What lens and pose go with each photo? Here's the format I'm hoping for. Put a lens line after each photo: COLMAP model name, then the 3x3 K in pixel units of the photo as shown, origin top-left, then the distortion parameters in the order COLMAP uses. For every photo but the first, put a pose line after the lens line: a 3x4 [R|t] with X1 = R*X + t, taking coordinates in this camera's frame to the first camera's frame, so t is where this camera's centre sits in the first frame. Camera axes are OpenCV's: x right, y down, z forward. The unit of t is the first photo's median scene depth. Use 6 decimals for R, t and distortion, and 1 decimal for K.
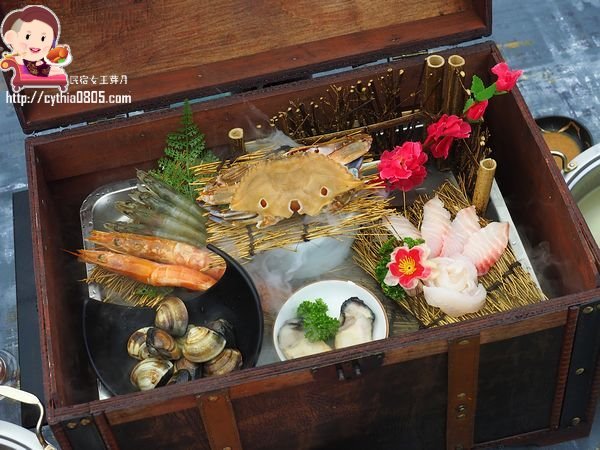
lens RADIAL K [[1113.4, 0, 300.0], [0, 1113.4, 225.0], [0, 0, 1]] dist [-0.015093, -0.020212]
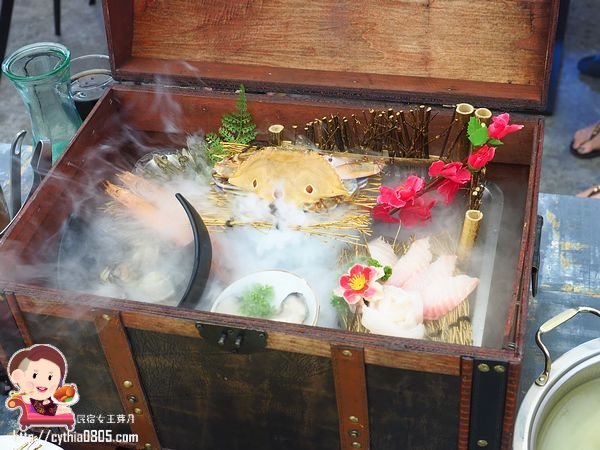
lens RADIAL K [[943.1, 0, 300.0], [0, 943.1, 225.0], [0, 0, 1]] dist [0.008843, -0.066919]
pose [[0.899225, 0.303718, -0.314881, 0.290186], [-0.339419, 0.938447, -0.064121, 0.058442], [0.276024, 0.164536, 0.946963, 0.162785]]
